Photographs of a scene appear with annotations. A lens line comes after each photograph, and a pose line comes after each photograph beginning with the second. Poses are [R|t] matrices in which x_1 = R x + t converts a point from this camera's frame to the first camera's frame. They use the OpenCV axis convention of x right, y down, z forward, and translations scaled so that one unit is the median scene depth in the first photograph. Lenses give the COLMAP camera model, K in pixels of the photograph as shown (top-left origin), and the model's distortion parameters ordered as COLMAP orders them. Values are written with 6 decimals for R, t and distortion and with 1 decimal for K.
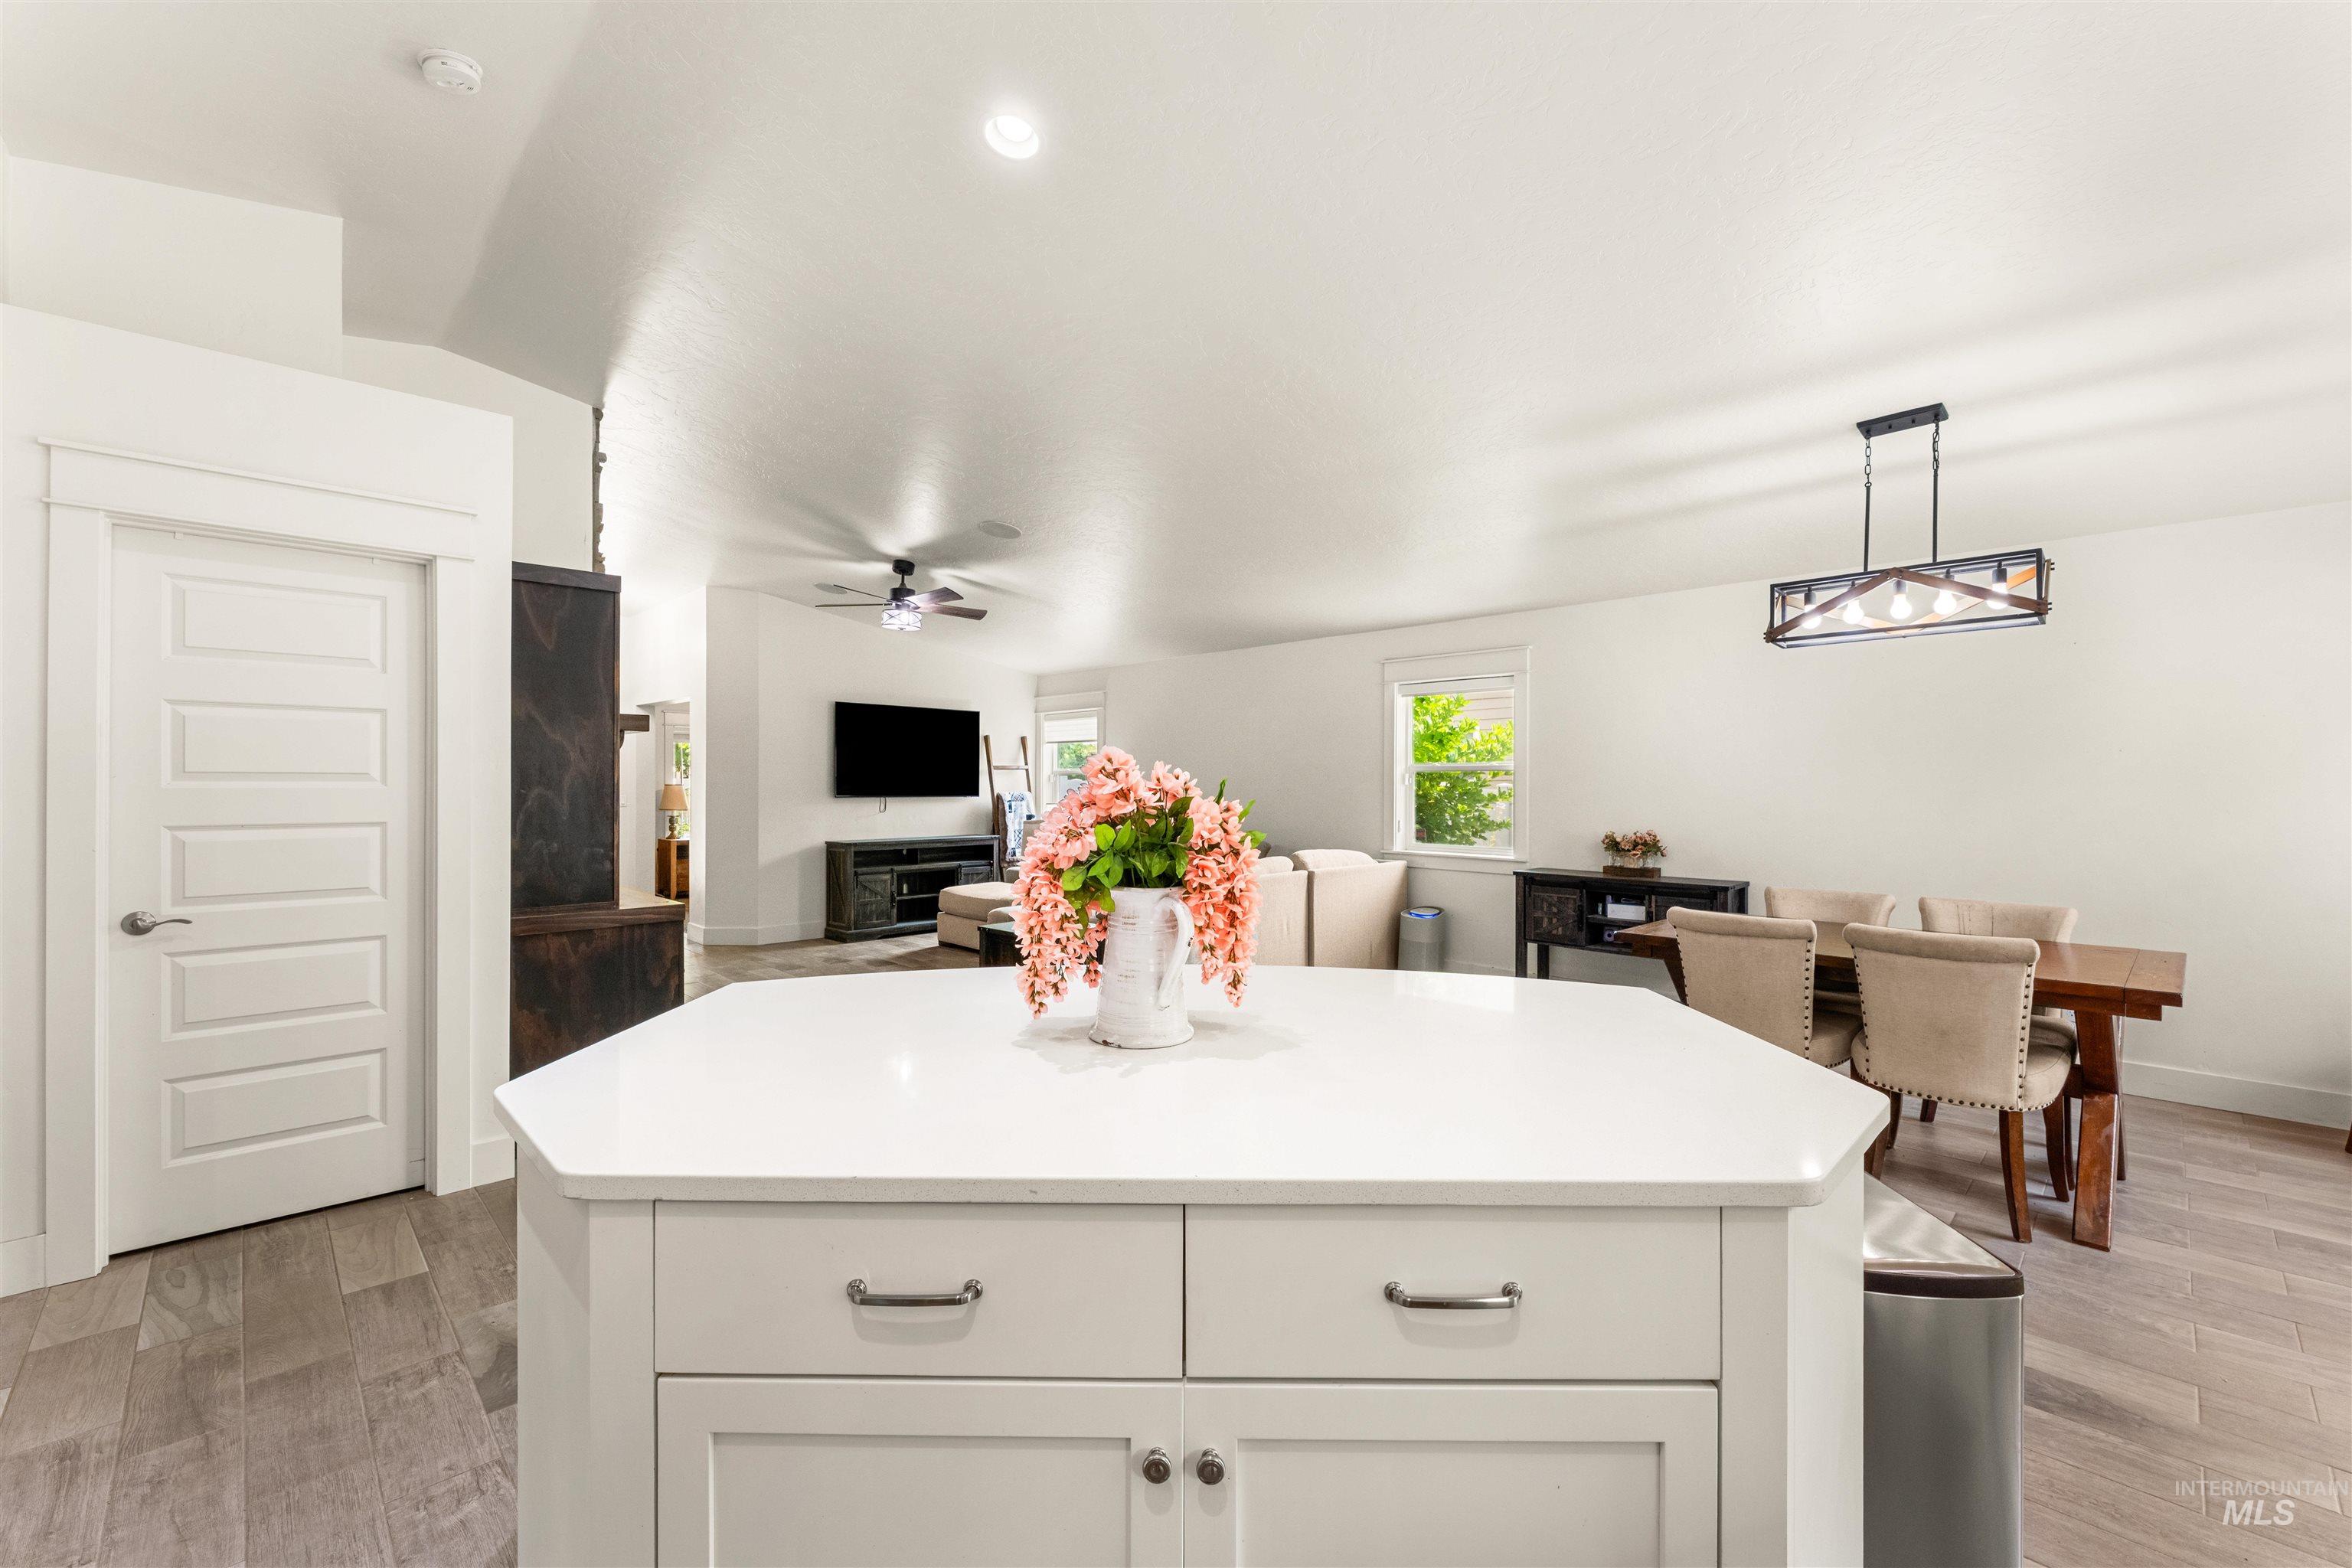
lens RADIAL K [[947.7, 0, 1161.9], [0, 947.7, 789.4], [0, 0, 1]] dist [0.000874, -0.000849]
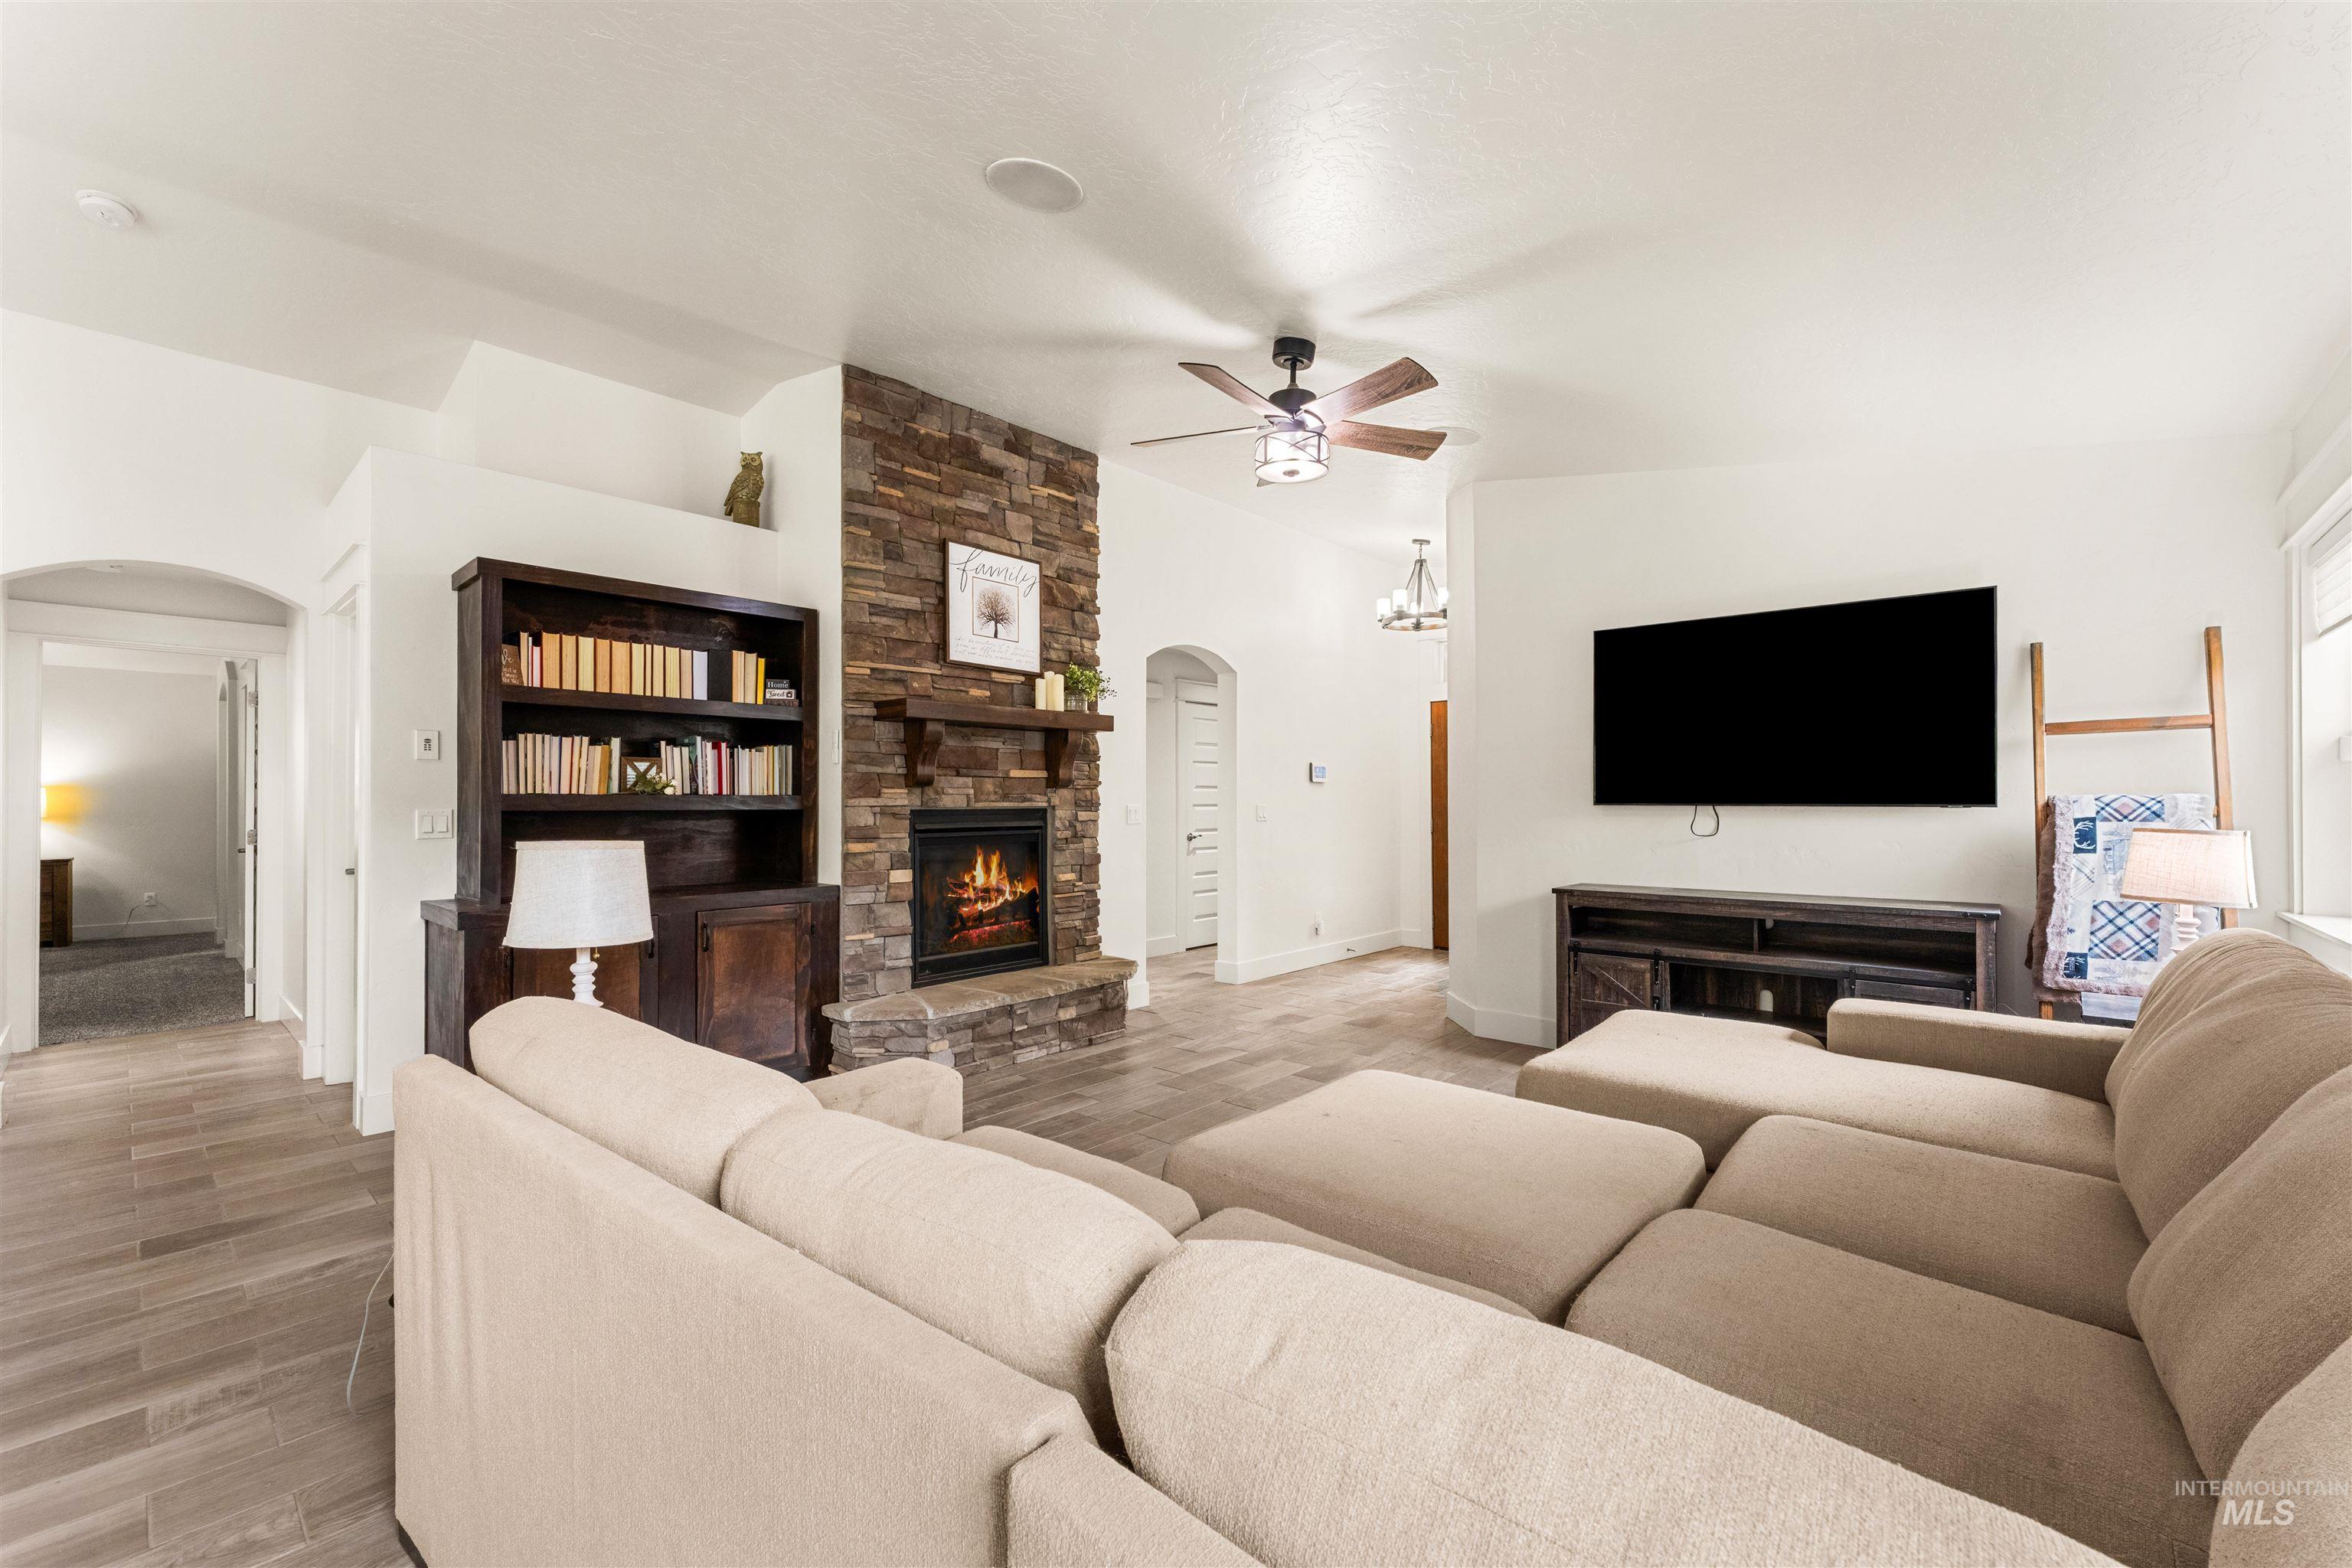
lens RADIAL K [[947.7, 0, 1153.0], [0, 947.7, 785.1], [0, 0, 1]] dist [0.000874, -0.000849]
pose [[0.060943, -0.015794, -0.998016, 0.233608], [-0.002093, 0.999871, -0.015951, 0.007880], [0.998139, 0.003061, 0.060902, 0.876036]]
